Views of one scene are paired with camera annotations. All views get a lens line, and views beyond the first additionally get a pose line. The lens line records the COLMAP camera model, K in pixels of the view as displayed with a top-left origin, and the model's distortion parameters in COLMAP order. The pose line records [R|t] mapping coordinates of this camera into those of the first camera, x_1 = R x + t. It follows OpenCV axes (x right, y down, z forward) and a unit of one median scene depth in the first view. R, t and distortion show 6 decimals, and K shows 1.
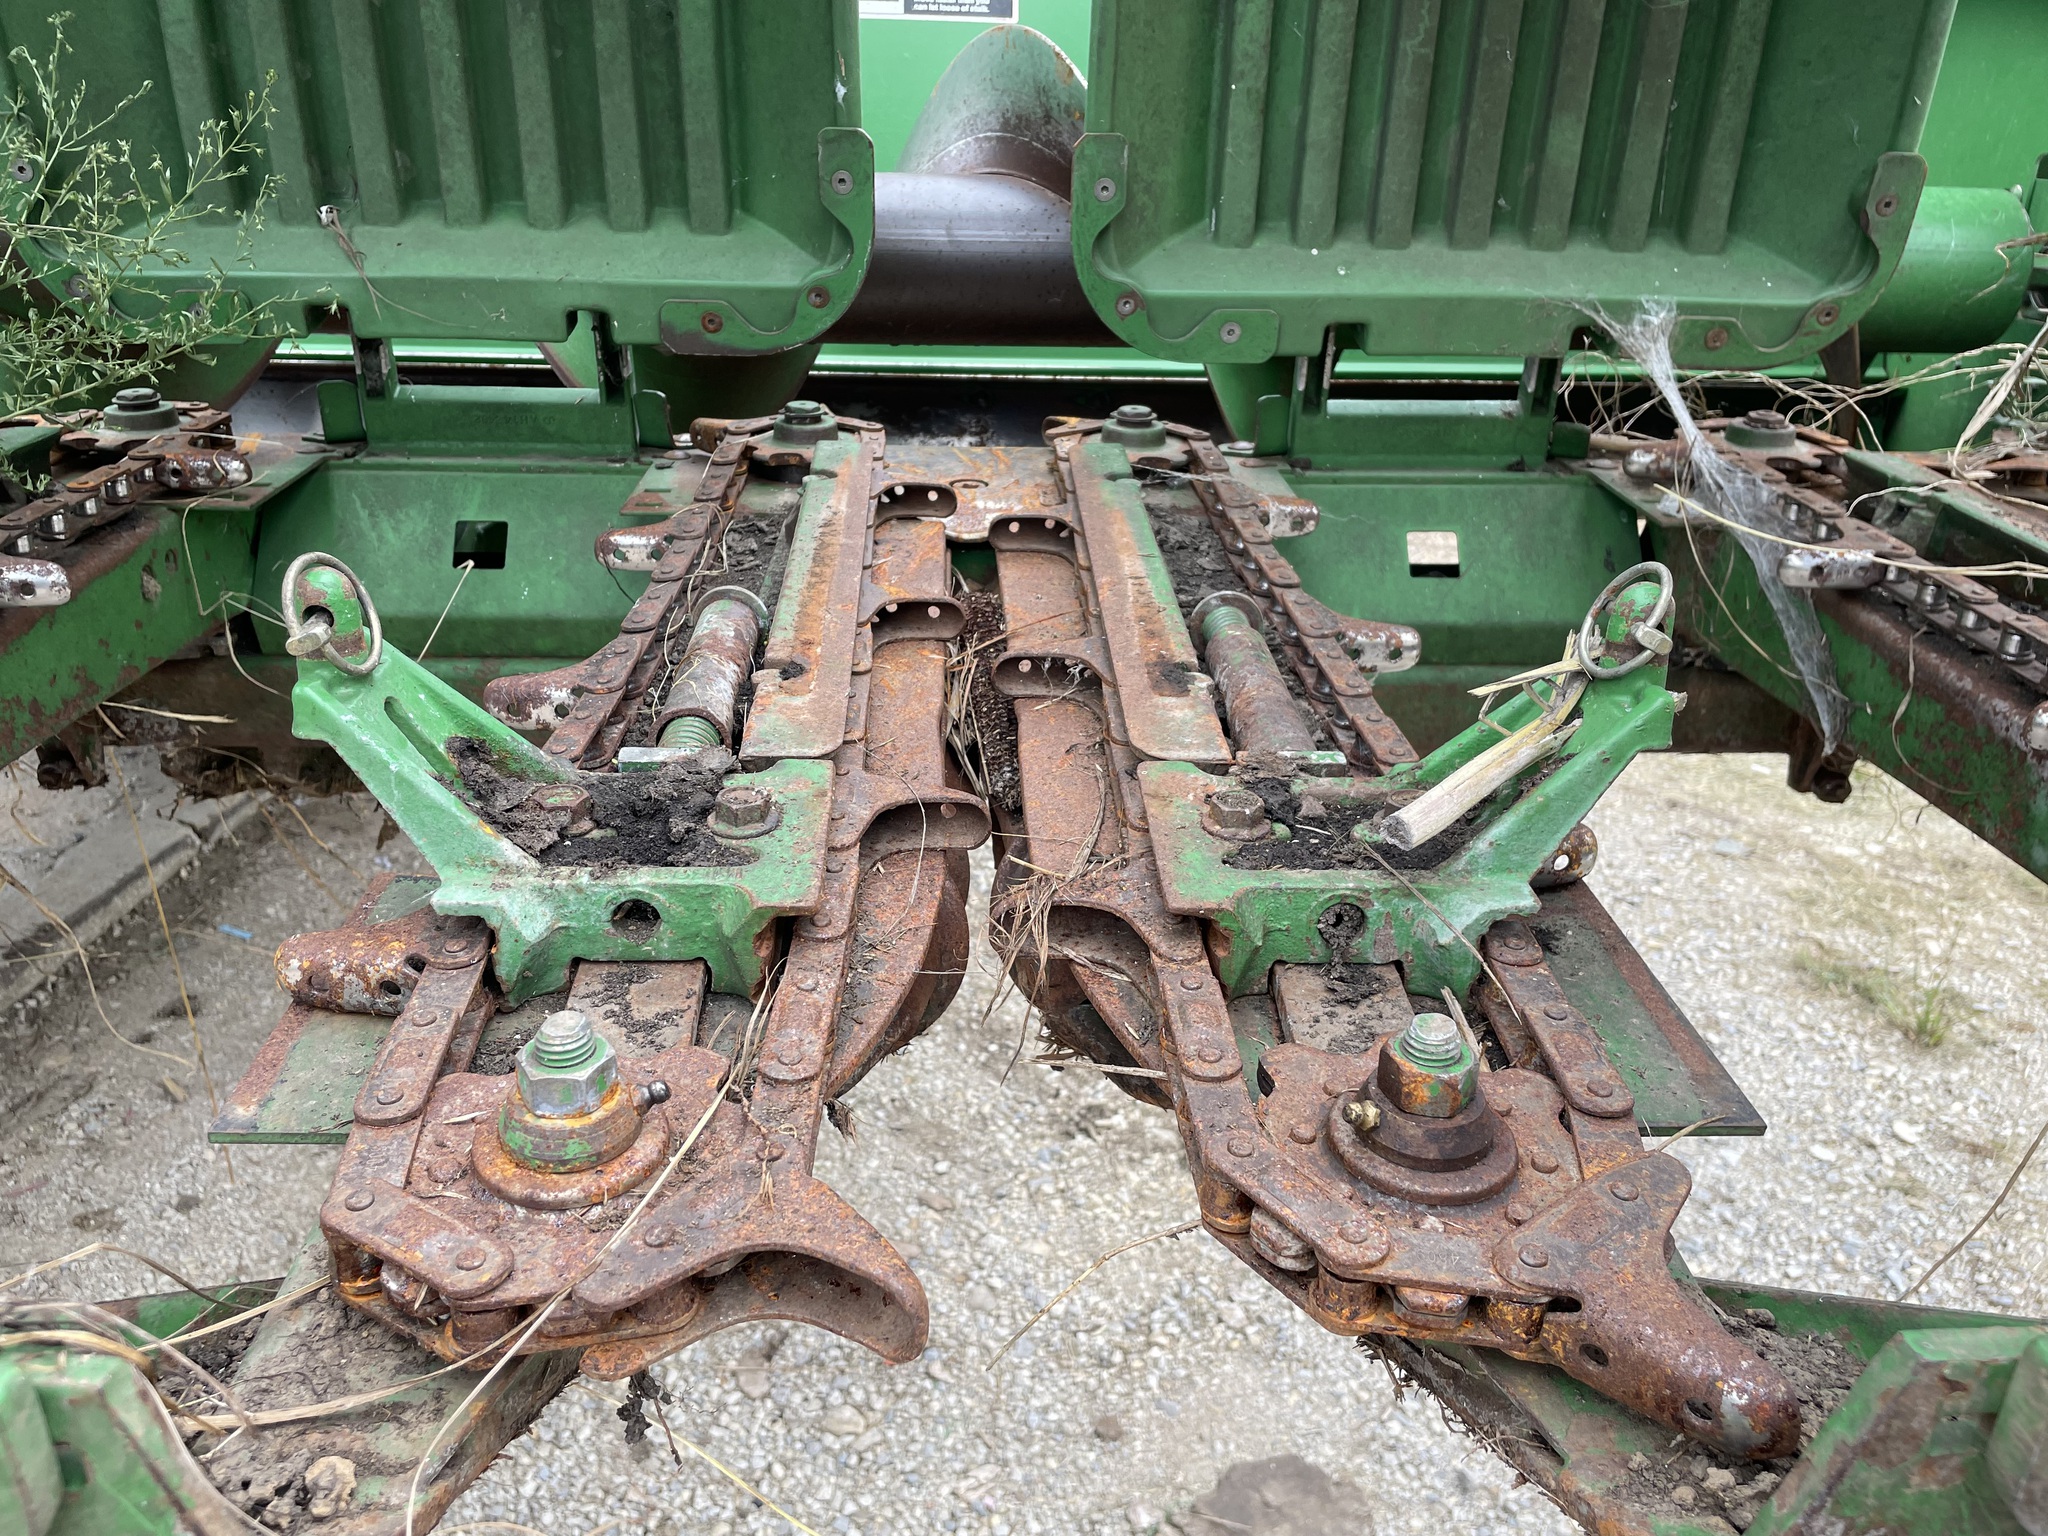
lens RADIAL K [[1567.4, 0, 1019.1], [0, 1567.4, 784.2], [0, 0, 1]] dist [0.064678, -0.098146]
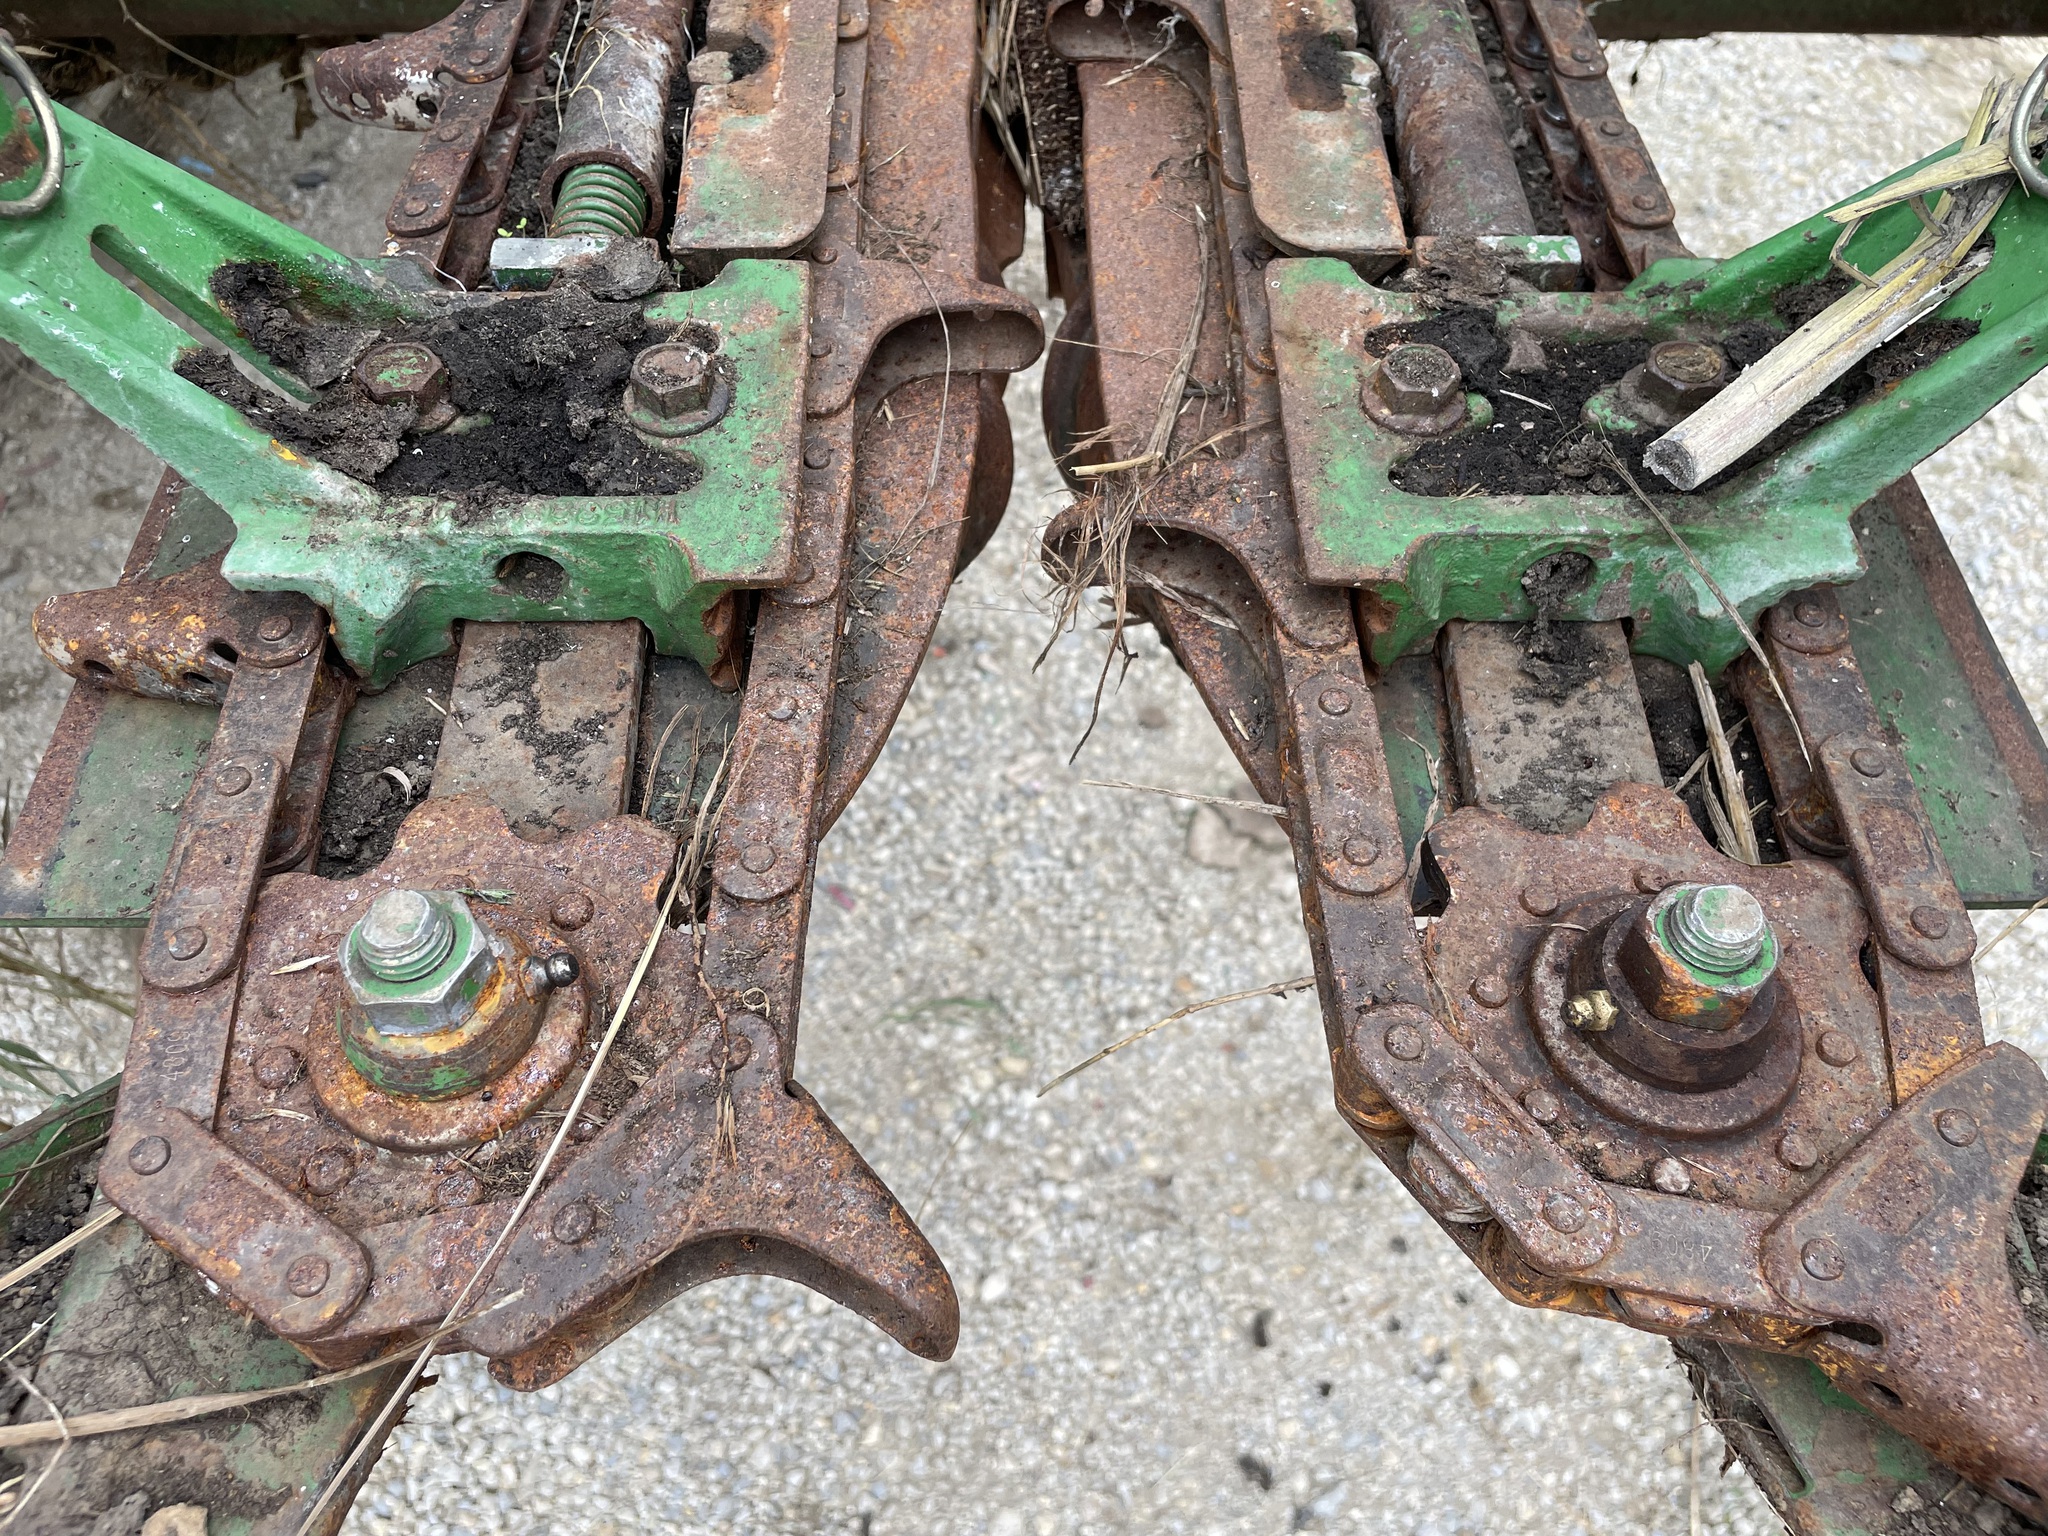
lens RADIAL K [[1567.4, 0, 1020.0], [0, 1567.4, 771.5], [0, 0, 1]] dist [0.064678, -0.098146]
pose [[0.999573, 0.012130, -0.026587, -0.009517], [0.001970, 0.879749, 0.475435, -0.166372], [0.029157, -0.475284, 0.879349, 0.354446]]
